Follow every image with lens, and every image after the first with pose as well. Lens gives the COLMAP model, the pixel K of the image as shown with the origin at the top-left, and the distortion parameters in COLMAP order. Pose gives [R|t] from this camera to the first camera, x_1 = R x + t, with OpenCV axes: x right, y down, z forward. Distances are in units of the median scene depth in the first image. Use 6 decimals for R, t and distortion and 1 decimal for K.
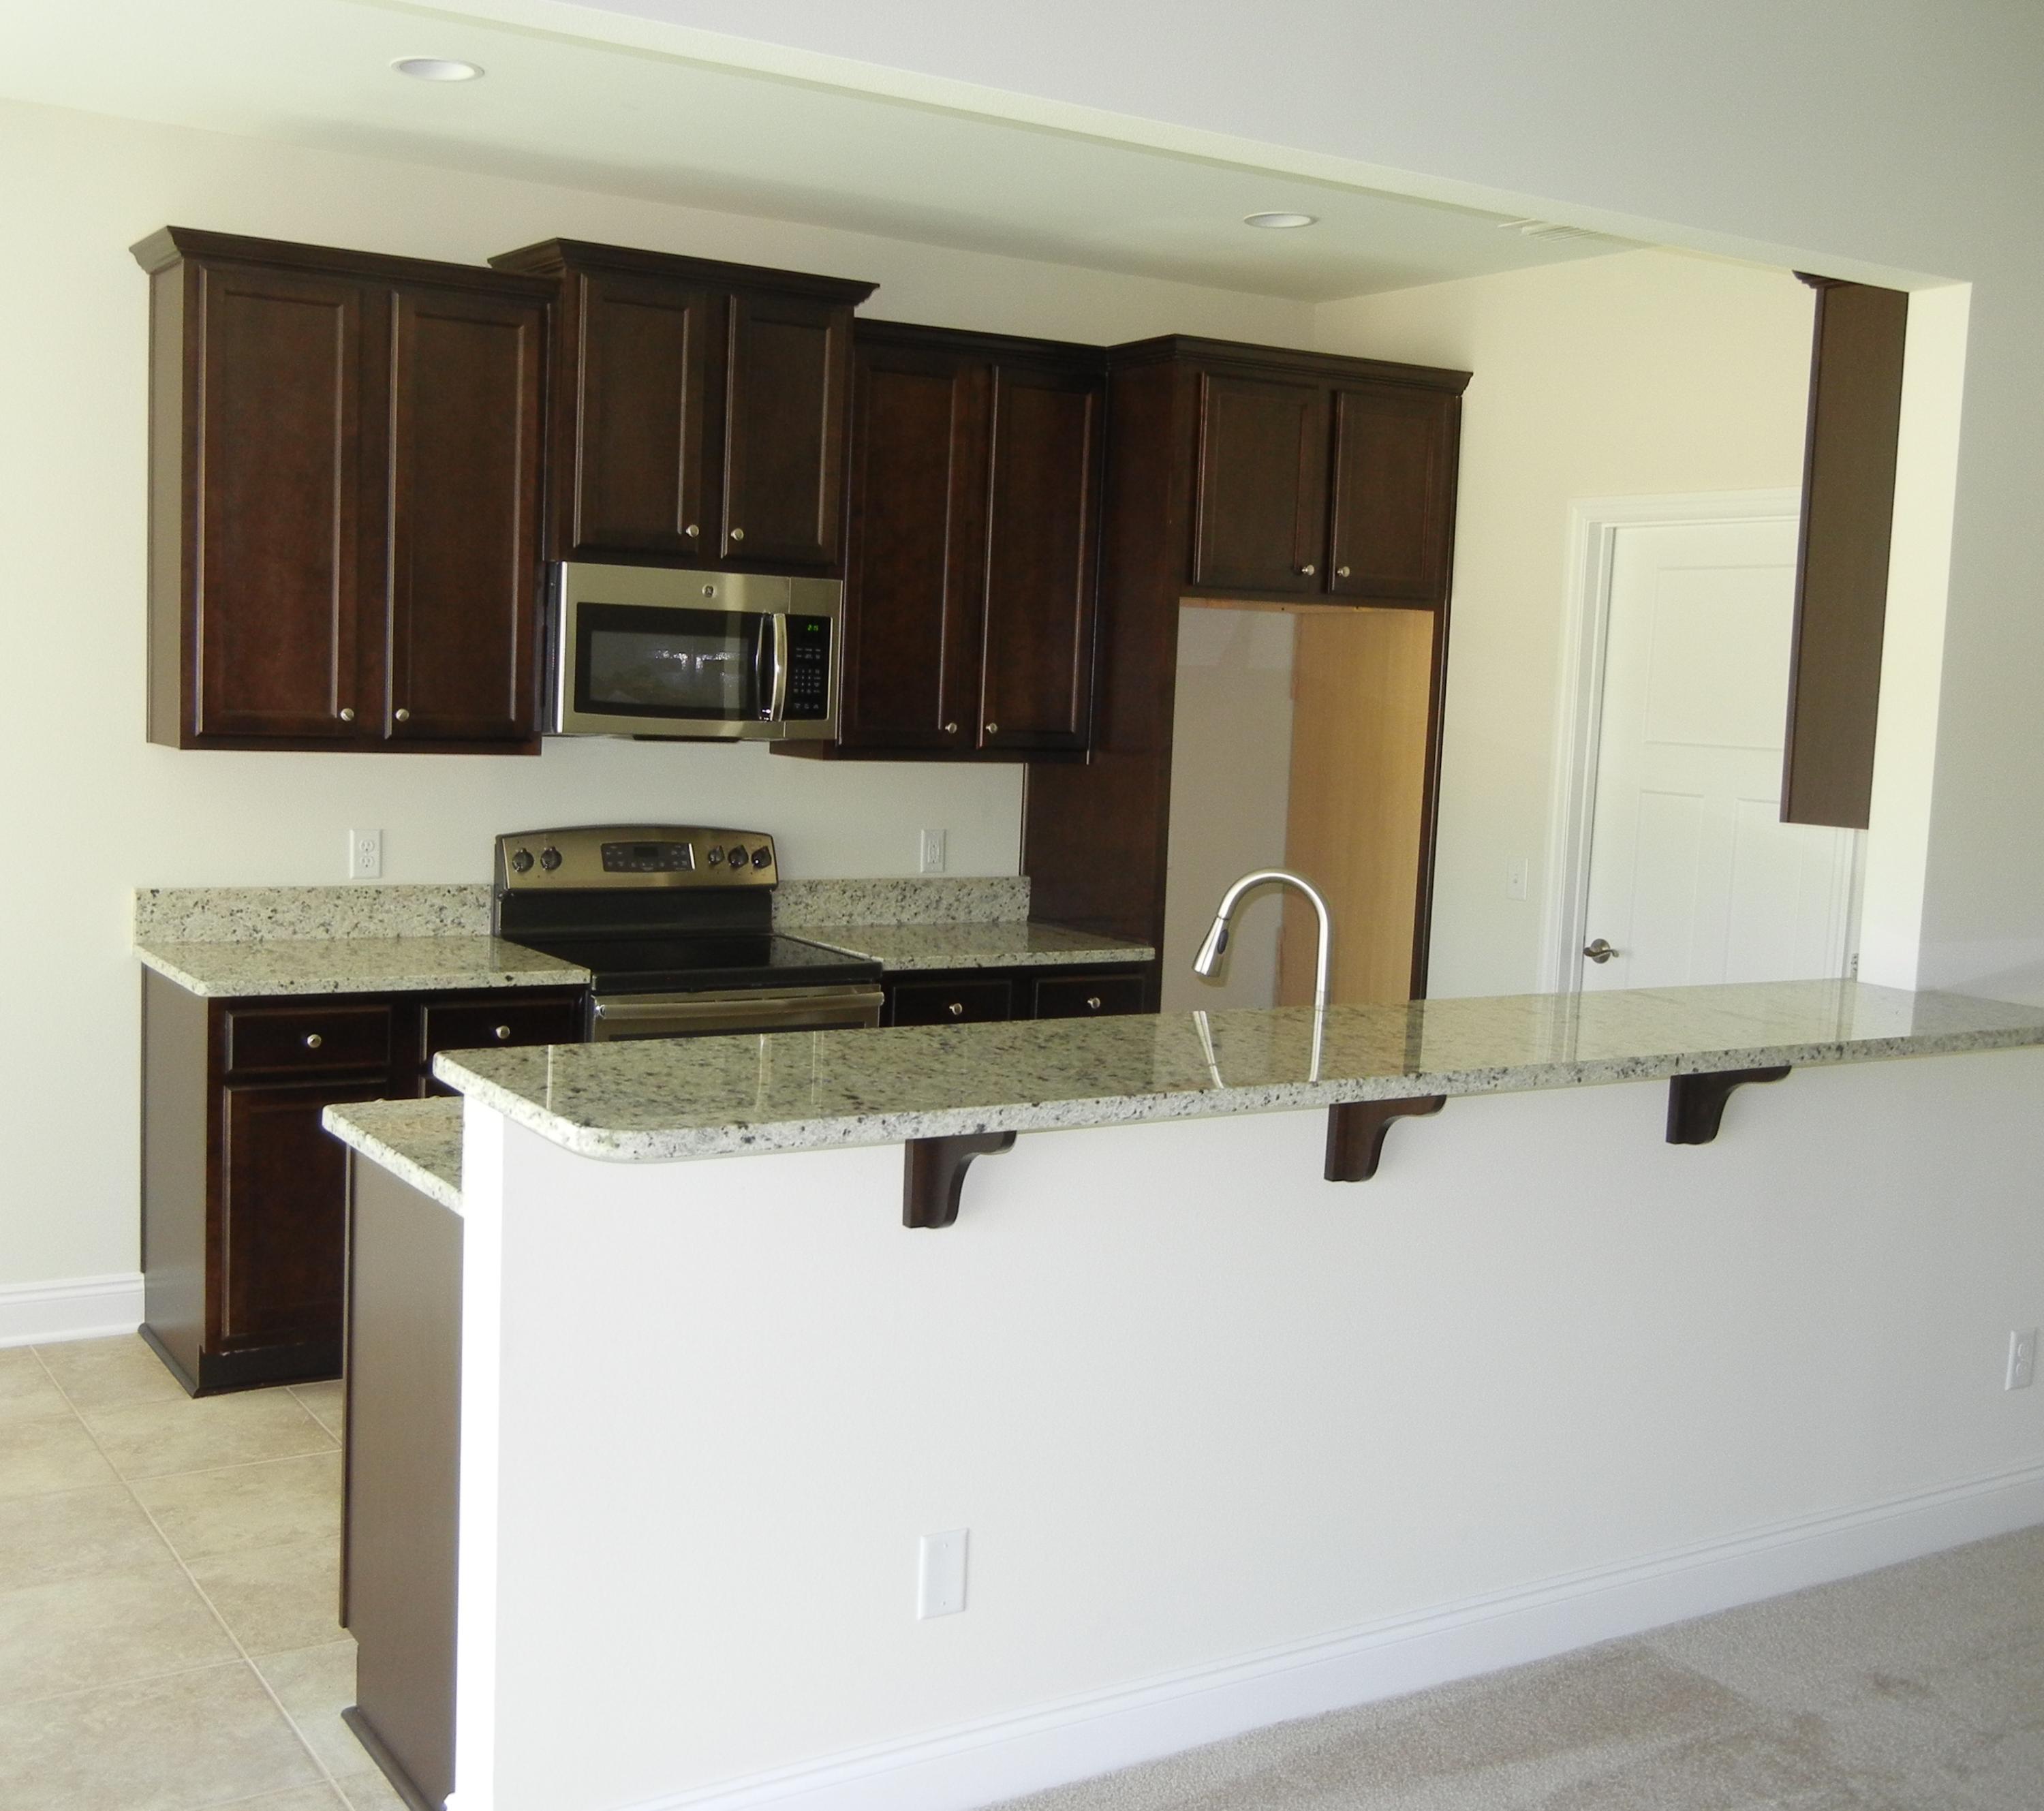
lens RADIAL K [[2327.0, 0, 1022.0], [0, 2327.0, 905.5], [0, 0, 1]] dist [0.004836, 0.005021]
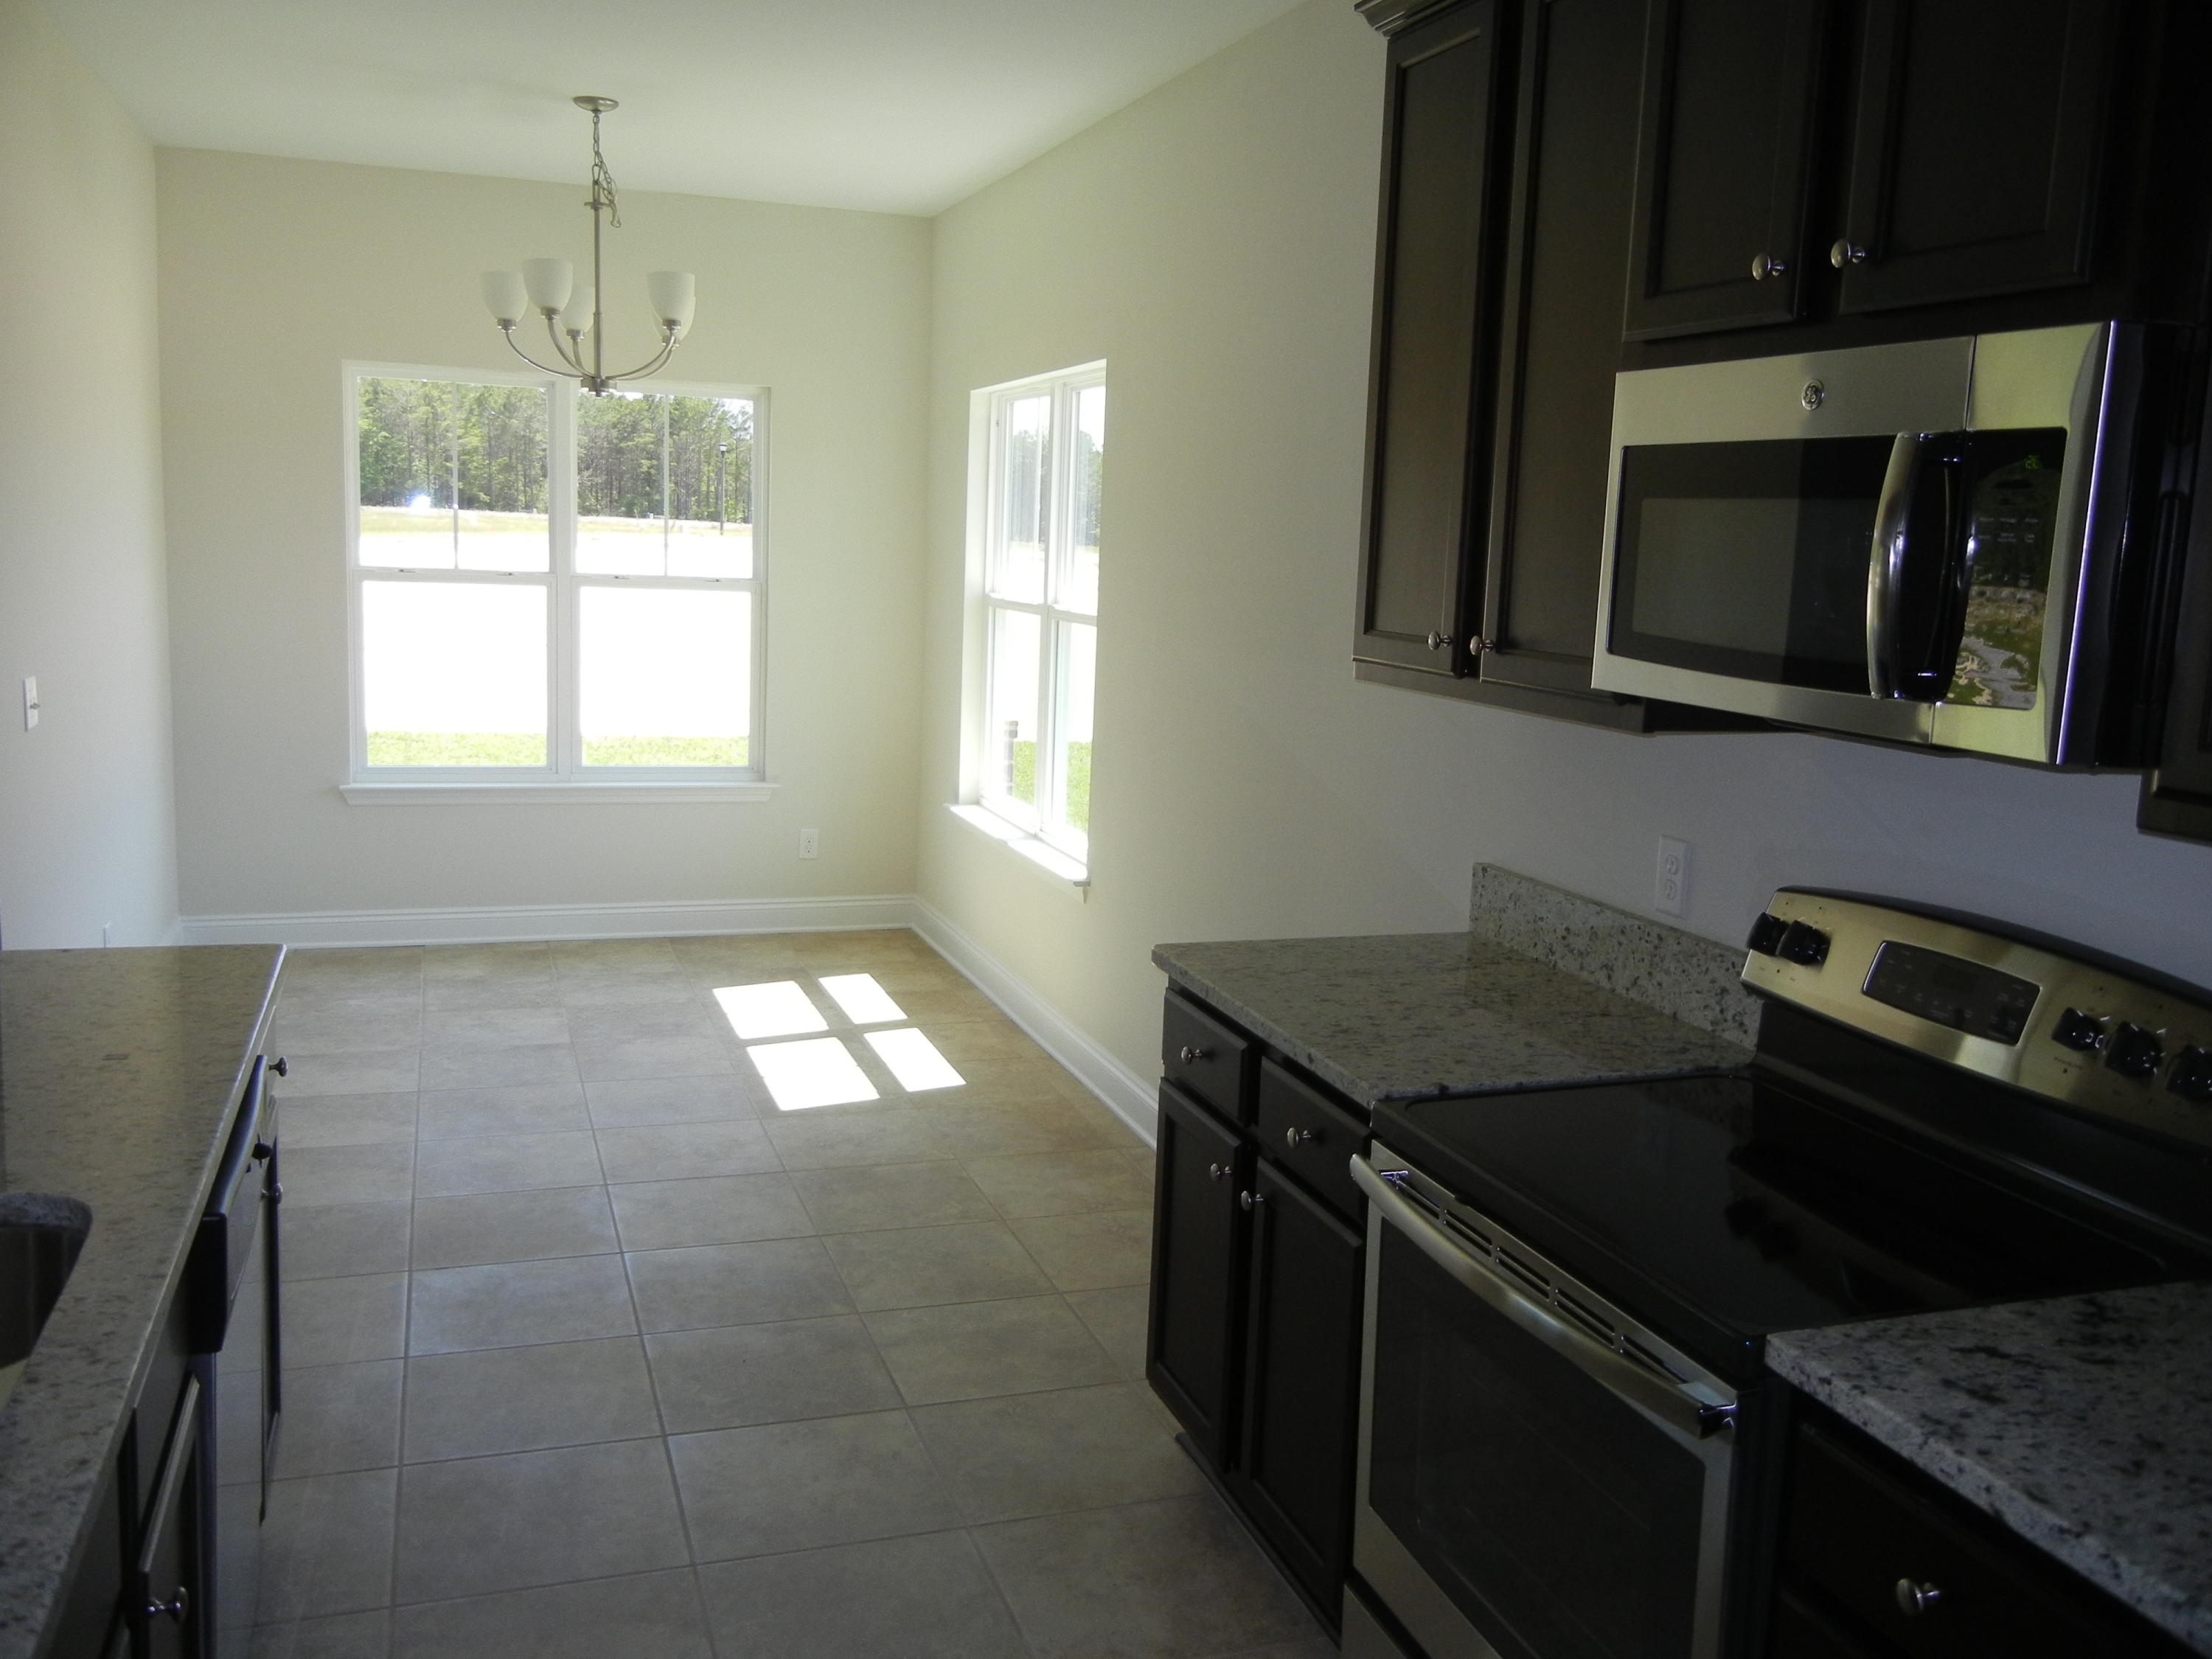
lens RADIAL K [[1909.3, 0, 1106.0], [0, 1909.3, 829.5], [0, 0, 1]] dist [-0.003356, 0.014964]
pose [[-0.238895, 0.103691, -0.965493, 0.260271], [-0.144775, 0.979366, 0.141003, -0.086849], [0.960192, 0.173464, -0.218954, 0.971640]]
